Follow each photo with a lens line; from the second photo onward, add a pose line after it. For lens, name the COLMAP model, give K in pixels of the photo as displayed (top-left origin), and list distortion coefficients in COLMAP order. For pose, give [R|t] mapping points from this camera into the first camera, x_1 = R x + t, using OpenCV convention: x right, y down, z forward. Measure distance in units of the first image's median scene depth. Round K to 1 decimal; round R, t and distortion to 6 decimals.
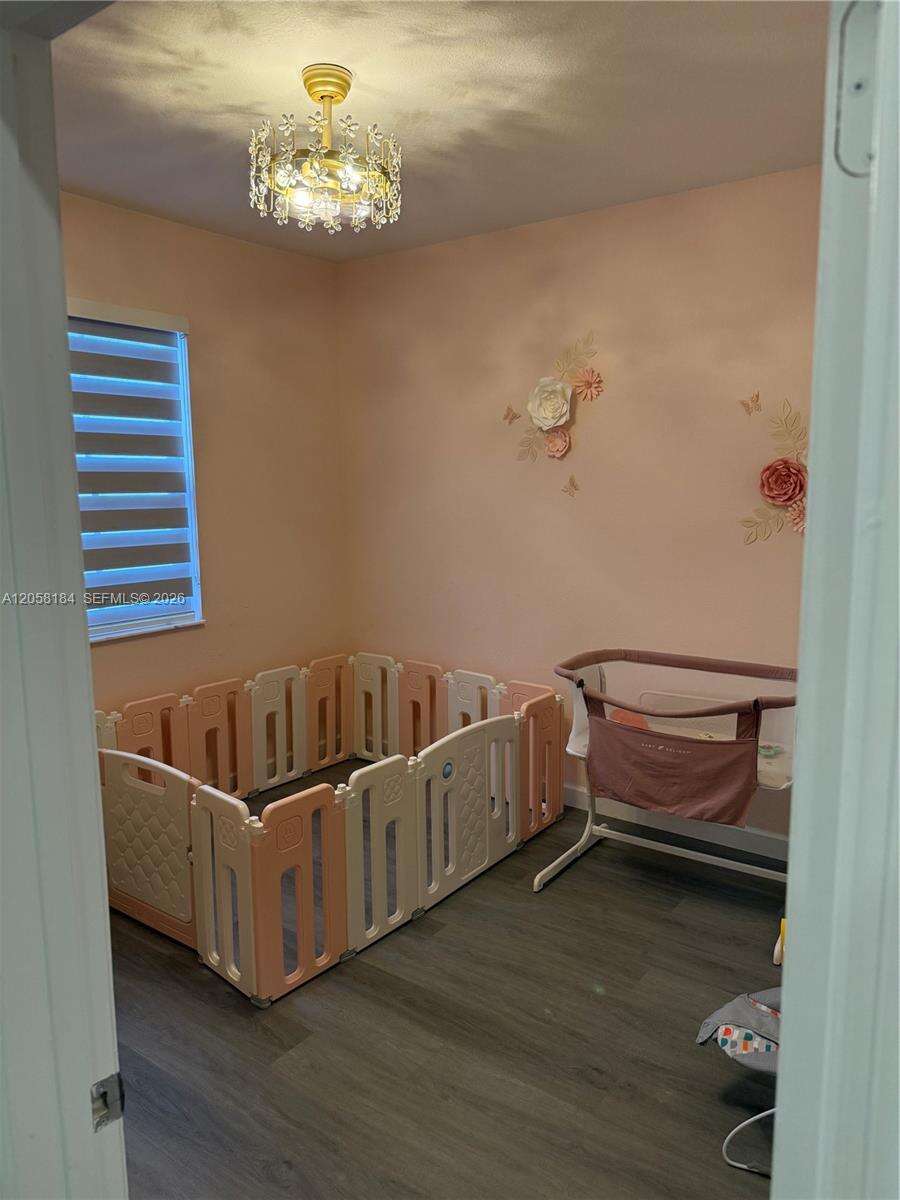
lens RADIAL K [[847.4, 0, 447.0], [0, 847.4, 601.0], [0, 0, 1]] dist [0.021494, -0.035752]
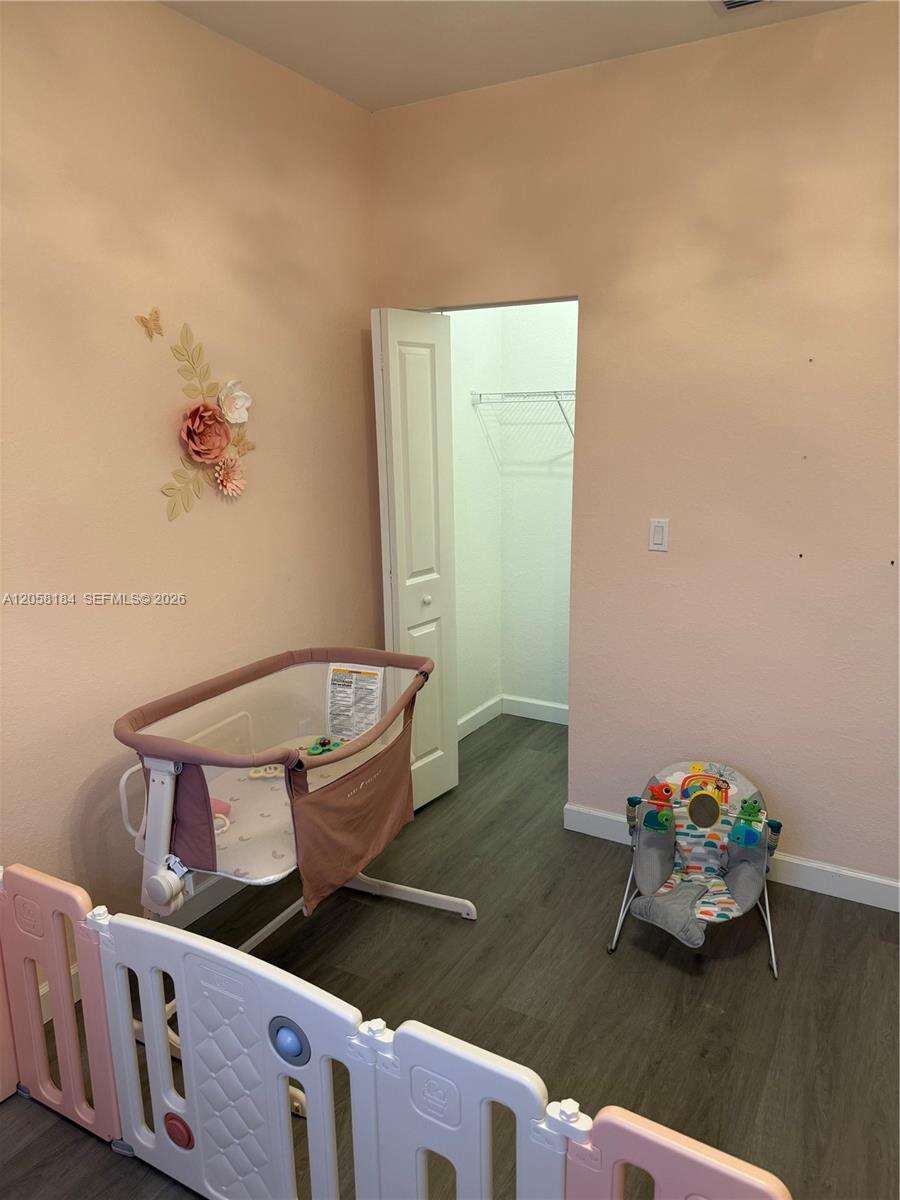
lens RADIAL K [[847.4, 0, 448.2], [0, 847.4, 601.0], [0, 0, 1]] dist [0.021494, -0.035752]
pose [[-0.119832, -0.198021, 0.972845, -0.411245], [0.155373, 0.964091, 0.215377, -0.122253], [-0.980561, 0.176963, -0.084762, 0.857442]]
